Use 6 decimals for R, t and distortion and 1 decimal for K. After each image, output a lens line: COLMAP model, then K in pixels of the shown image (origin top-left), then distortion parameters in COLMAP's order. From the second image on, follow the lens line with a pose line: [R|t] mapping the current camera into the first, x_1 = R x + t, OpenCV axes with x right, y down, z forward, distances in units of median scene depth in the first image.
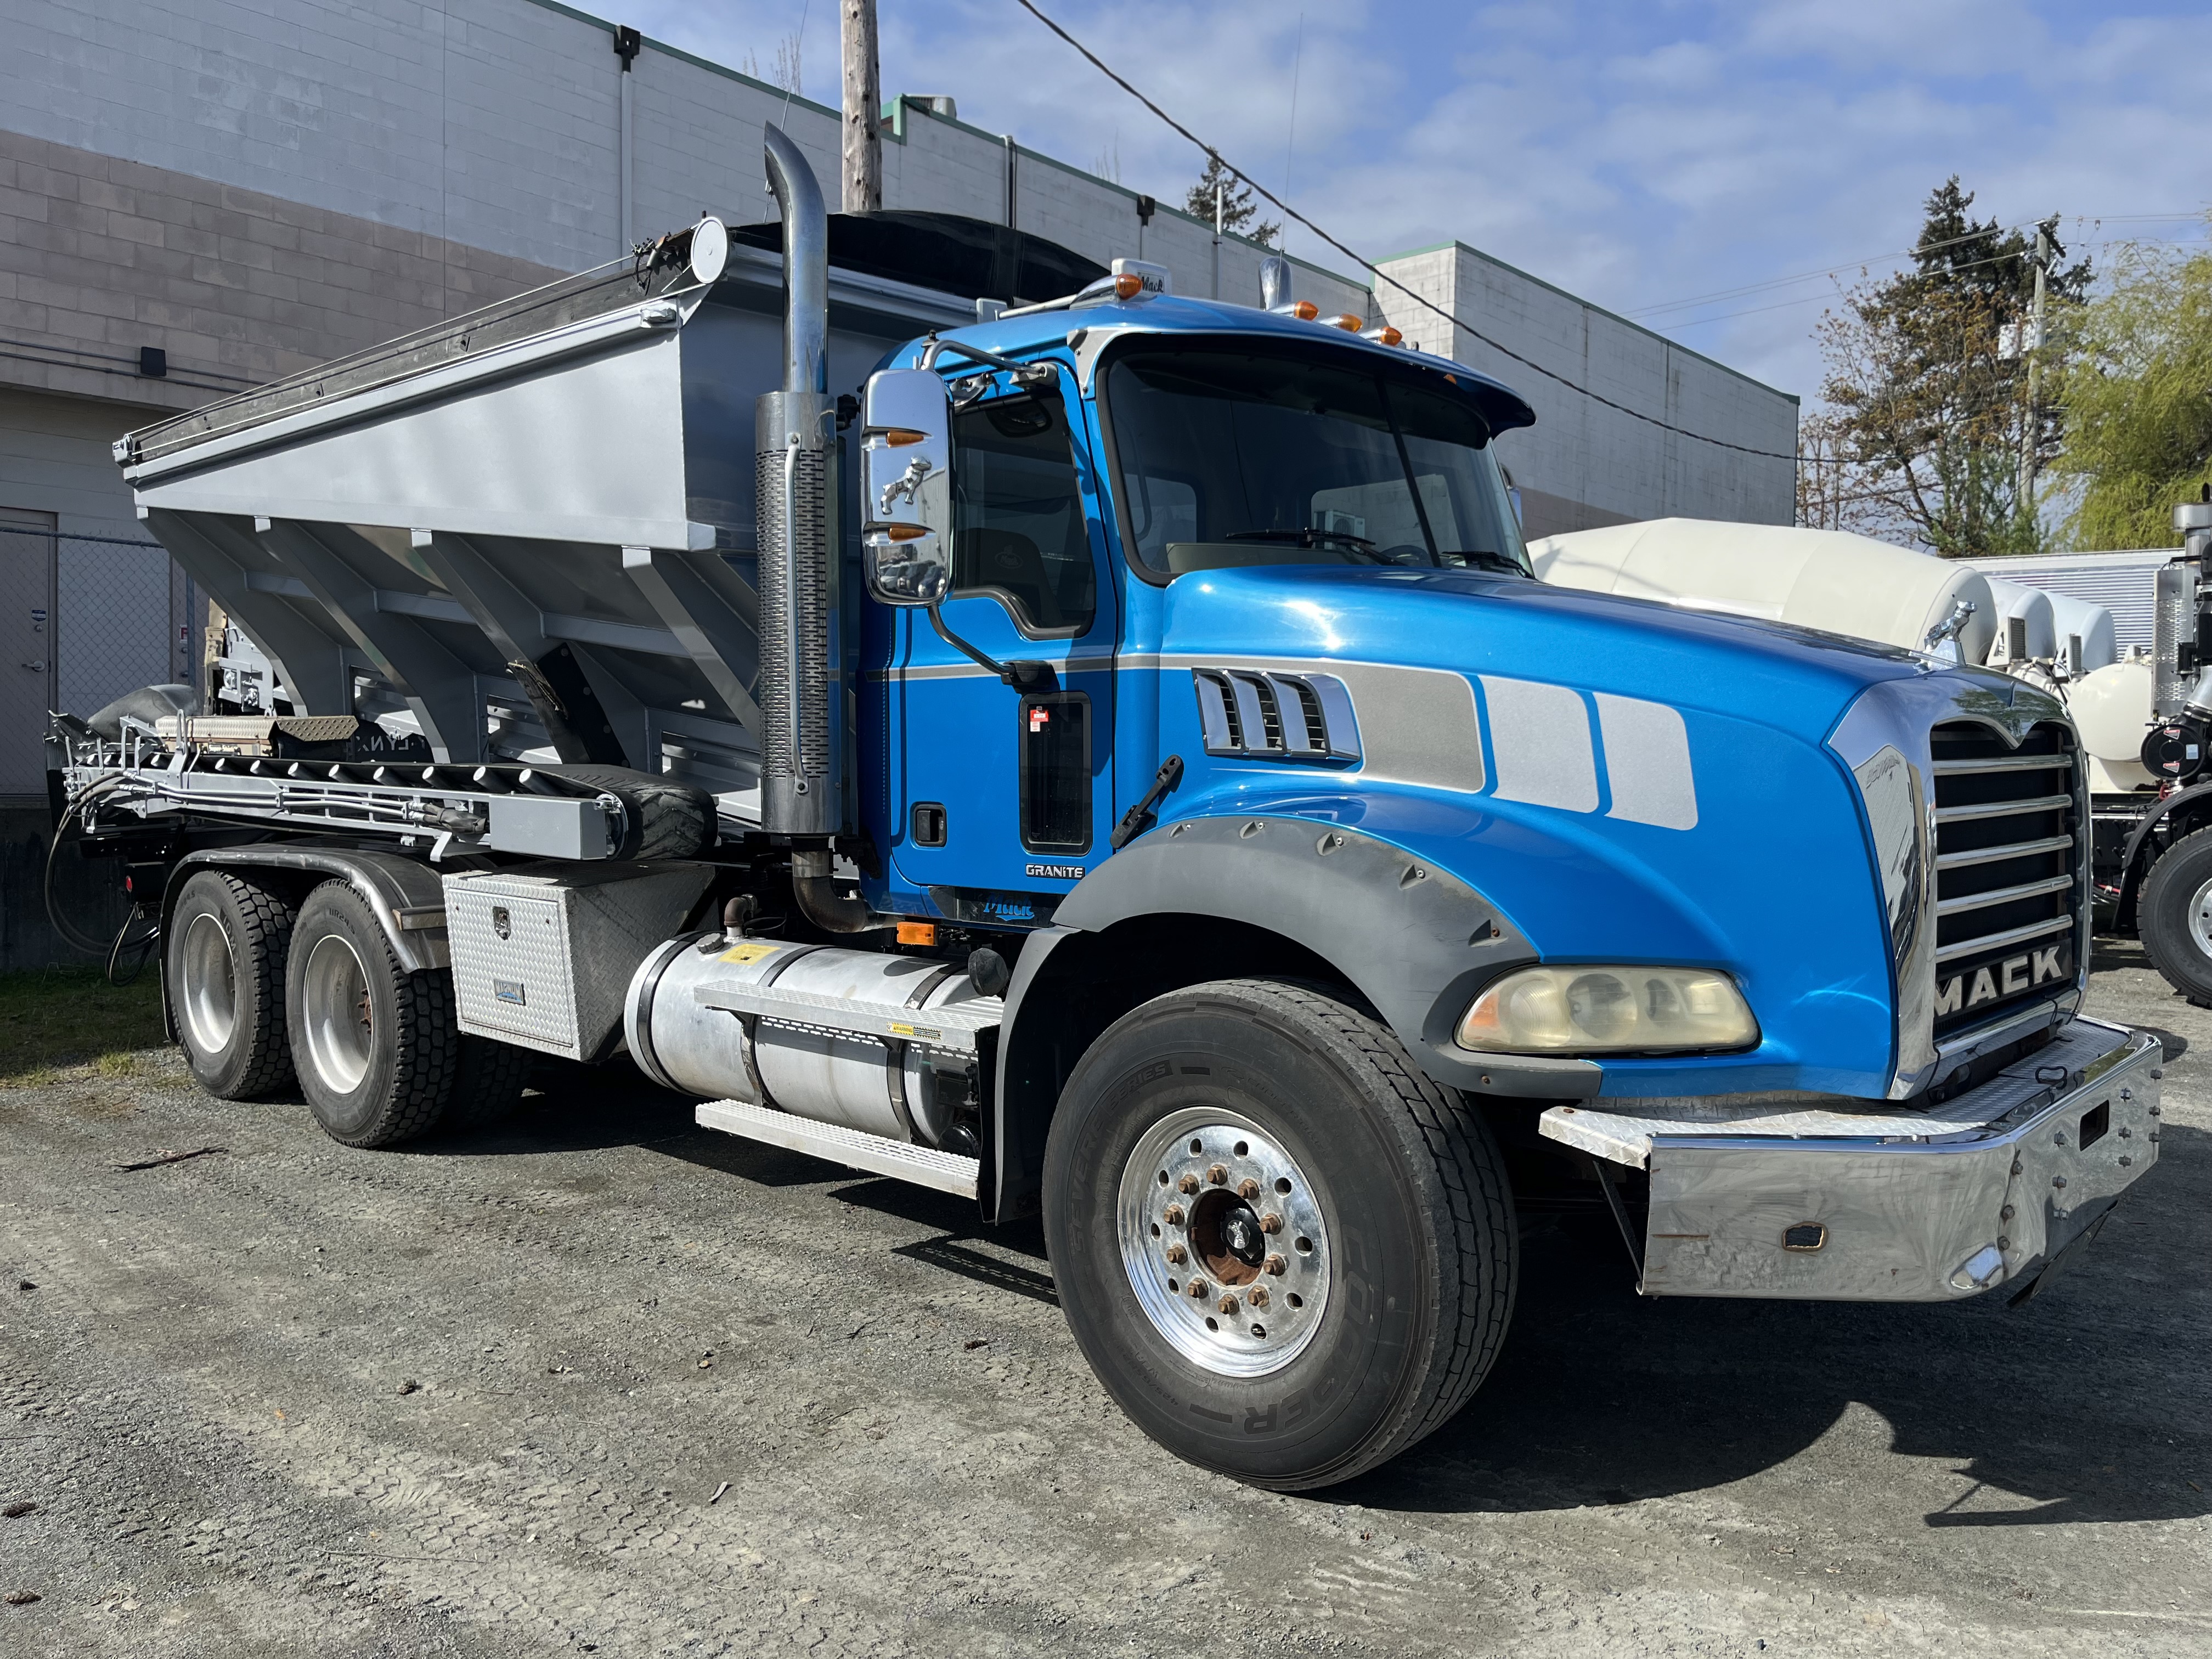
lens RADIAL K [[1687.7, 0, 1113.5], [0, 1687.7, 825.1], [0, 0, 1]] dist [0.047827, -0.077233]
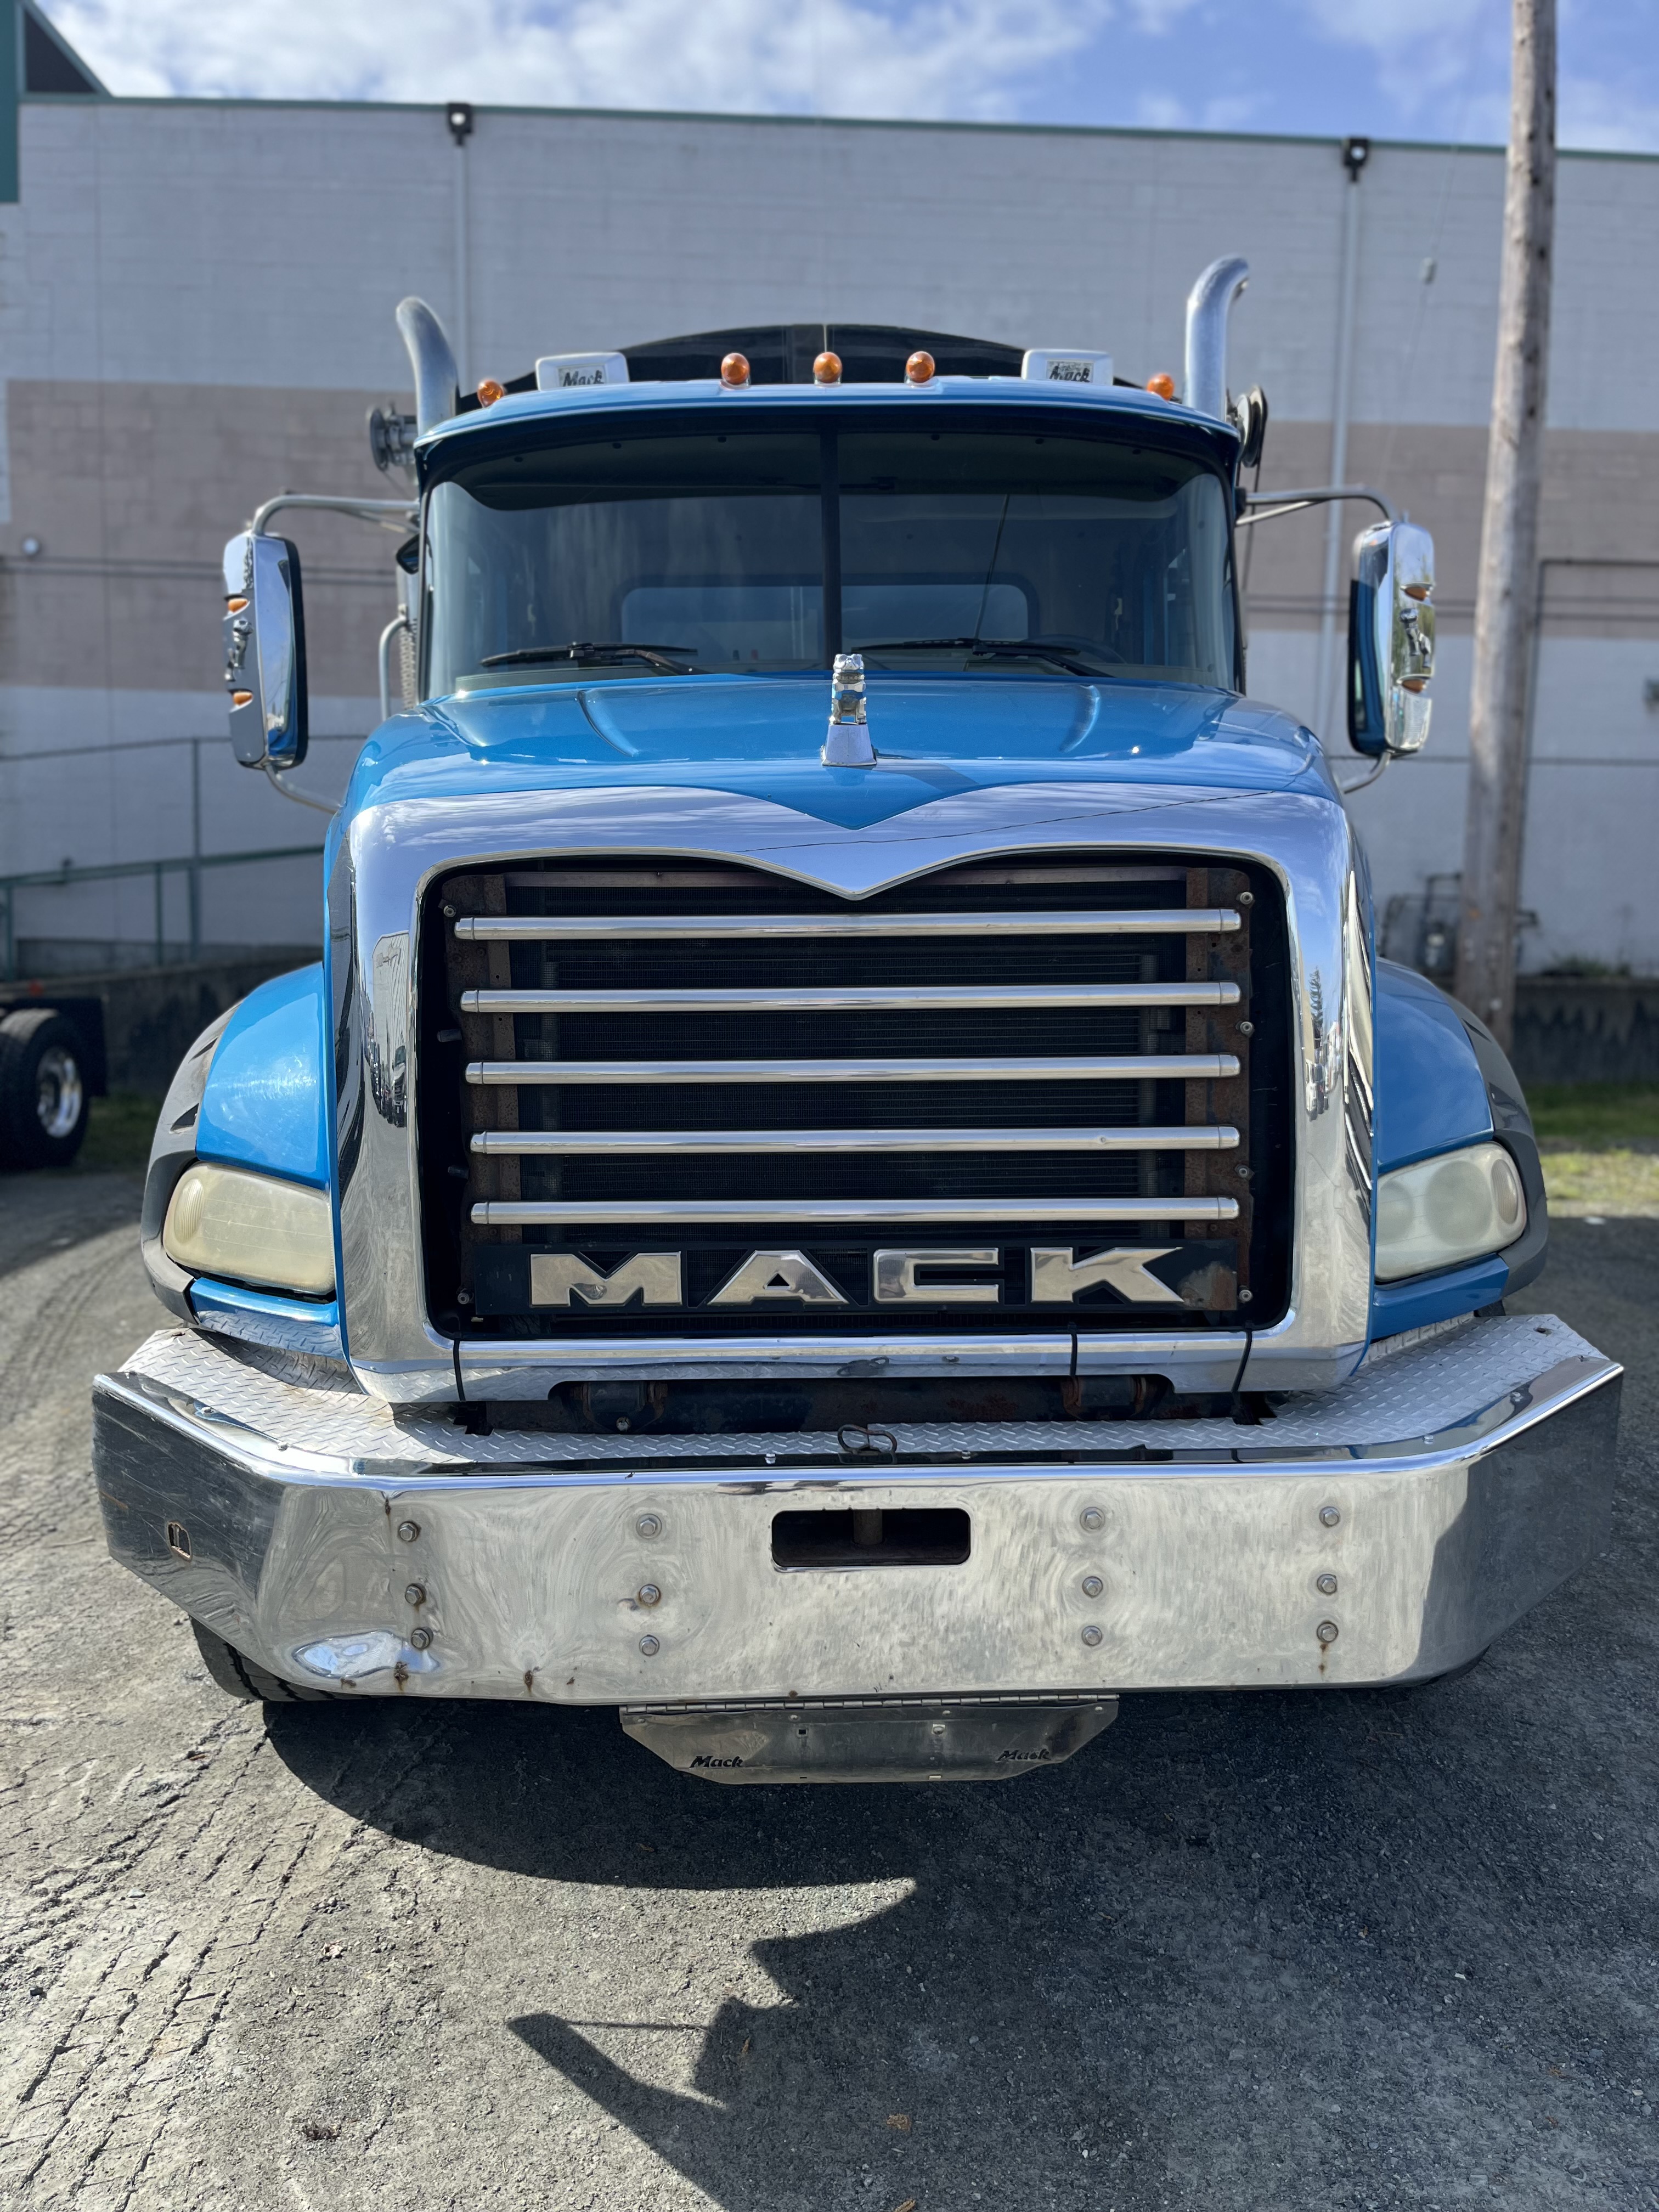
lens RADIAL K [[1687.7, 0, 832.9], [0, 1687.7, 1106.5], [0, 0, 1]] dist [0.047827, -0.077233]
pose [[0.687446, 0.077903, -0.722045, 0.955076], [-0.030752, 0.996461, 0.078233, -0.018064], [0.725584, -0.031577, 0.687408, 0.576067]]
